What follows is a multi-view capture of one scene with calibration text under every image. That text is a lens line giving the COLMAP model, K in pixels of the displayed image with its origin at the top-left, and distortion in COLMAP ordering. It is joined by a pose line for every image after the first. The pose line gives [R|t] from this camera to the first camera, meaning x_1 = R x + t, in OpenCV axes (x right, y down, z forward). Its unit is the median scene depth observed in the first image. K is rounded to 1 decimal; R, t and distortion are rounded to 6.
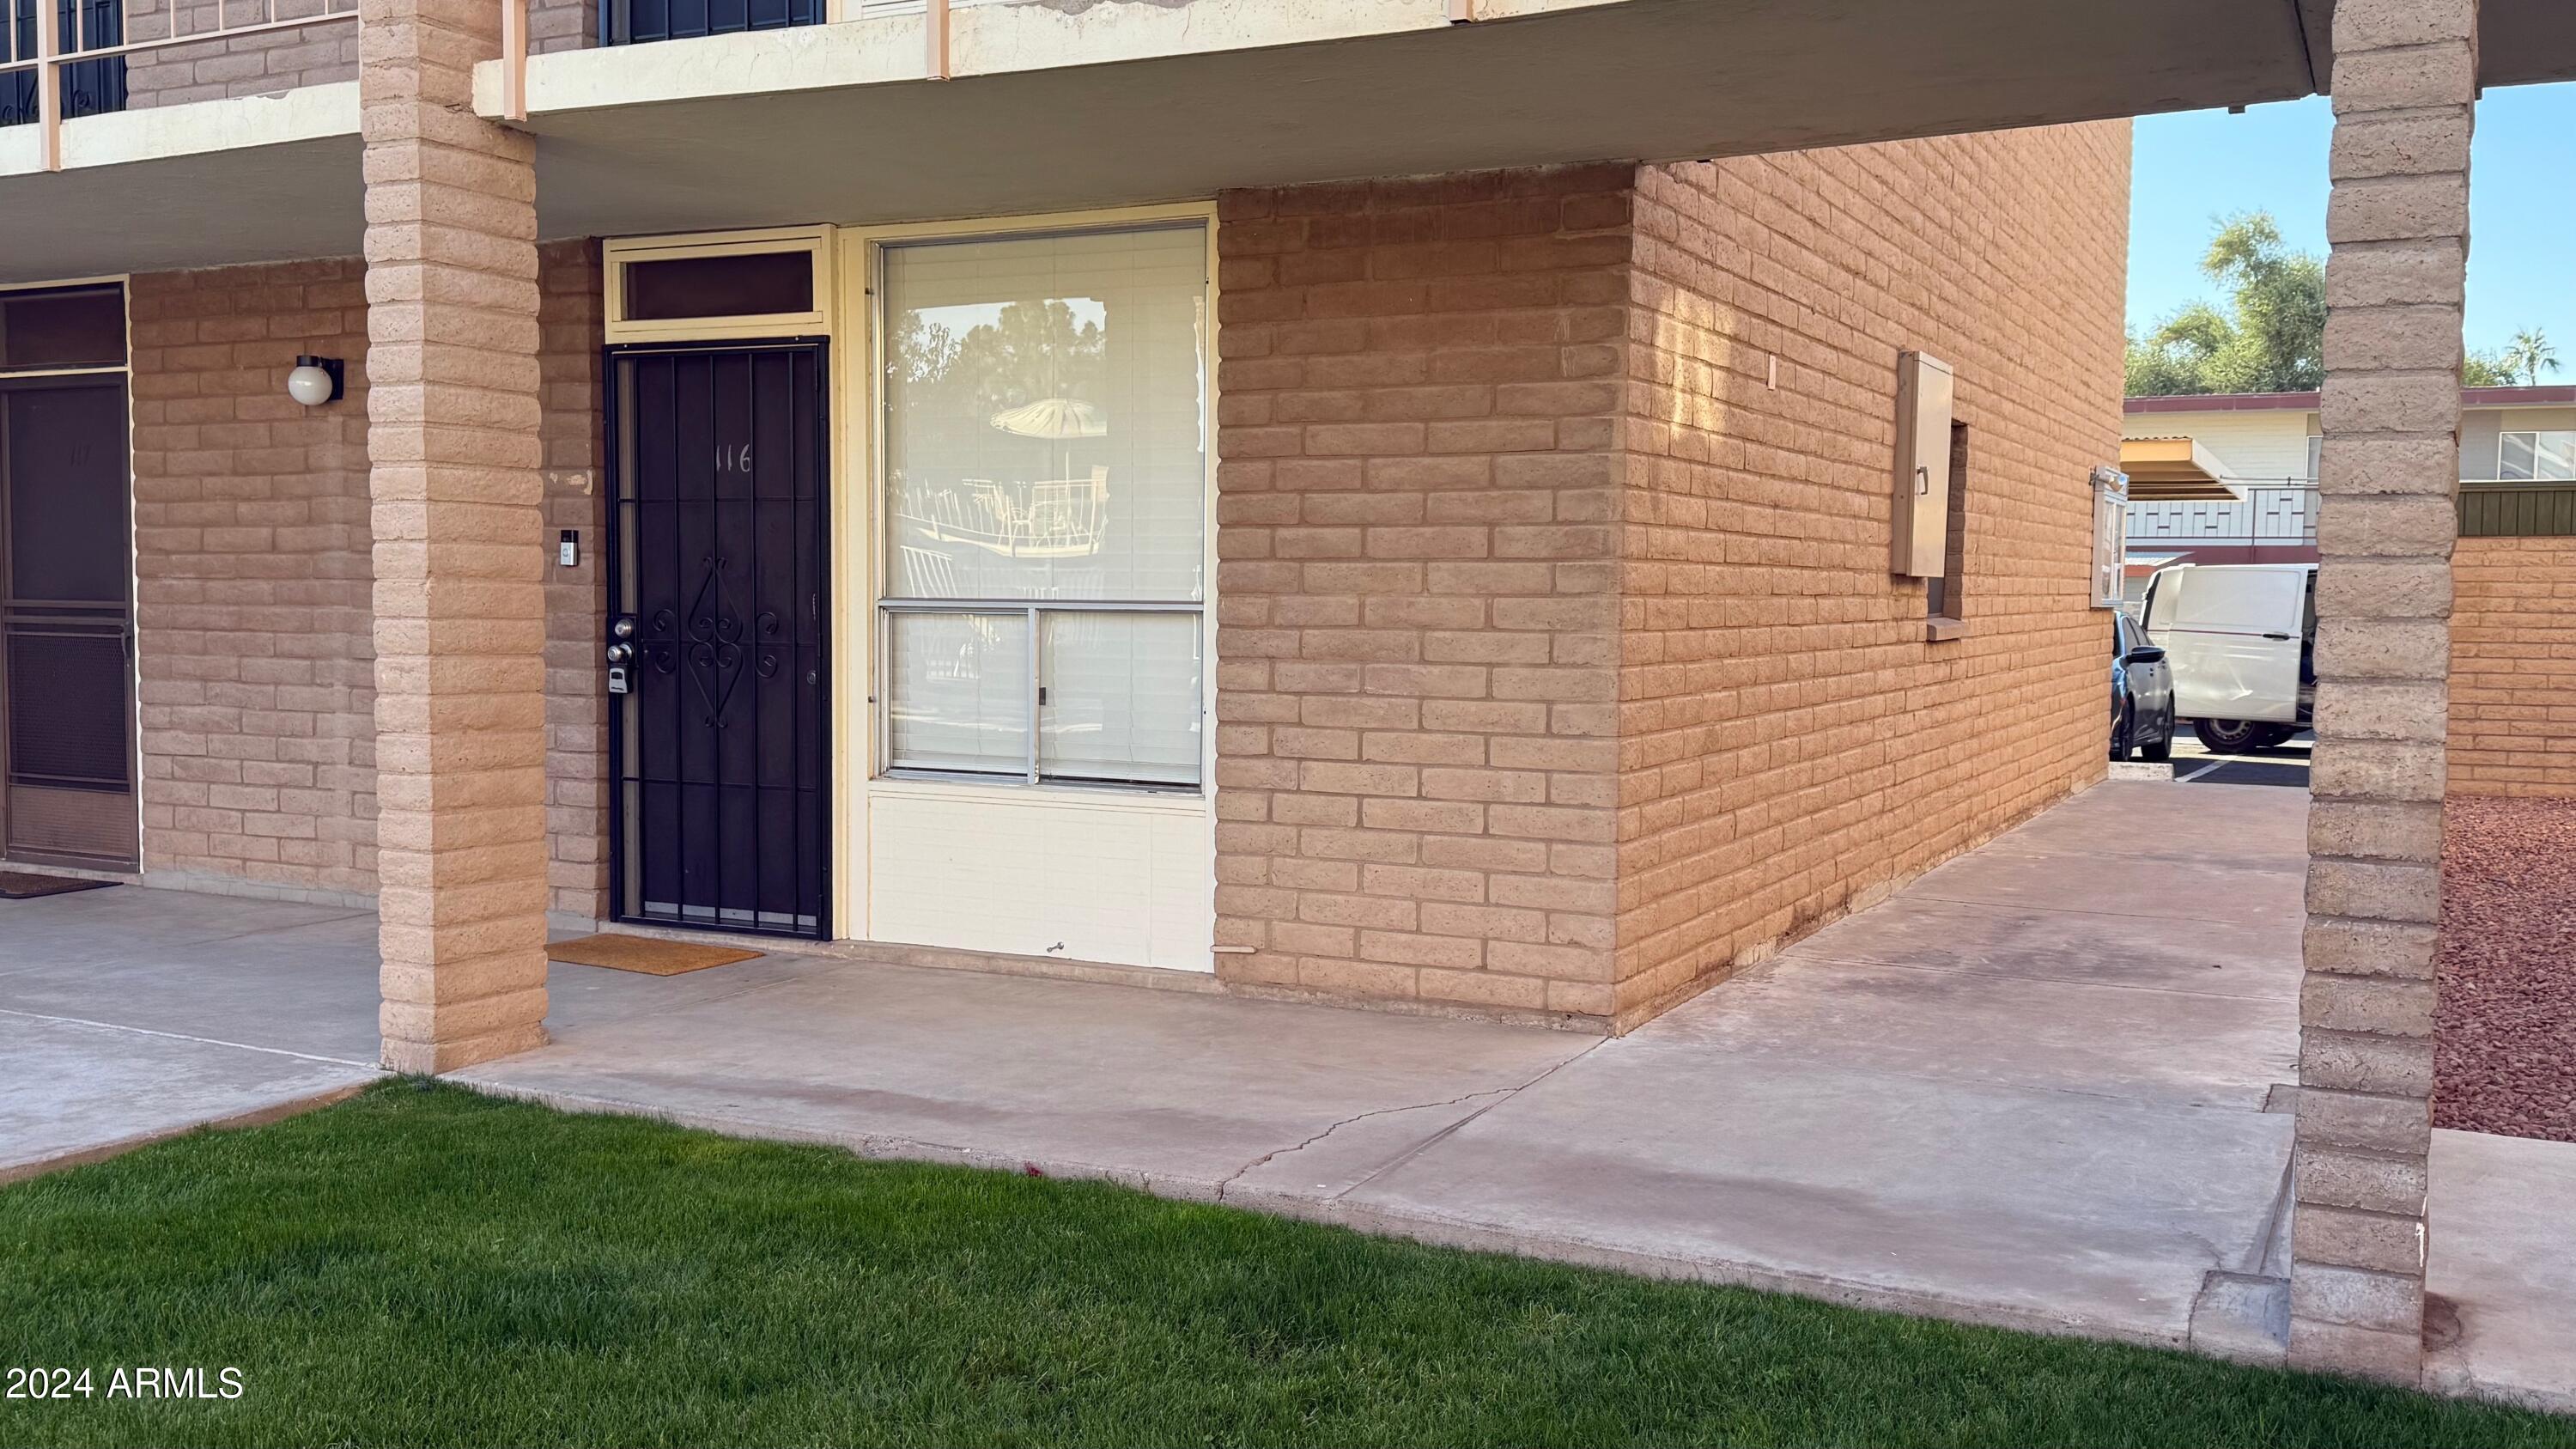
lens RADIAL K [[2288.1, 0, 1288.0], [0, 2288.1, 724.5], [0, 0, 1]] dist [0.006557, 0.001627]
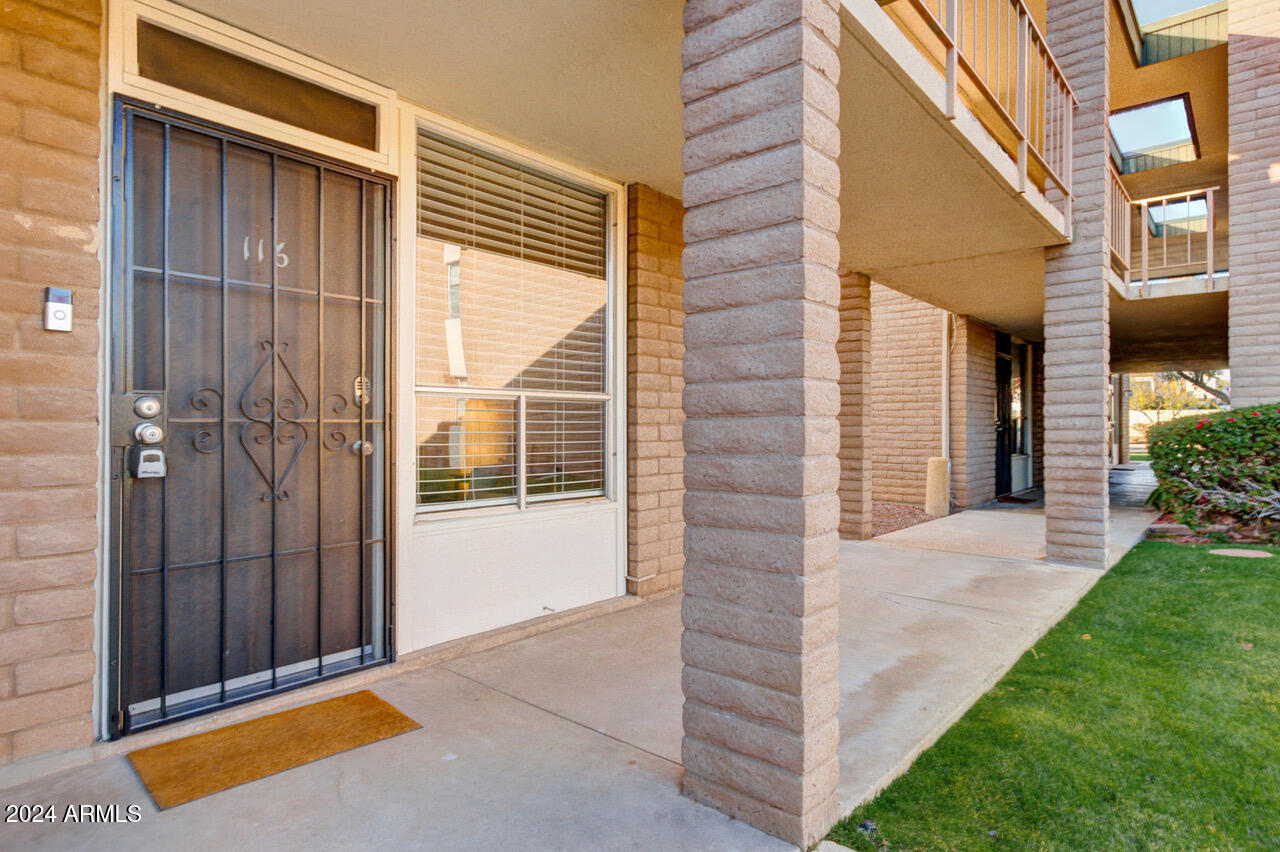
lens RADIAL K [[700.0, 0, 640.0], [0, 700.0, 426.0], [0, 0, 1]] dist [-0.001067, -0.000116]
pose [[0.255142, -0.005124, 0.966890, -0.531055], [0.068716, 0.997554, -0.012847, -0.017839], [-0.964459, 0.069719, 0.254870, 0.766004]]
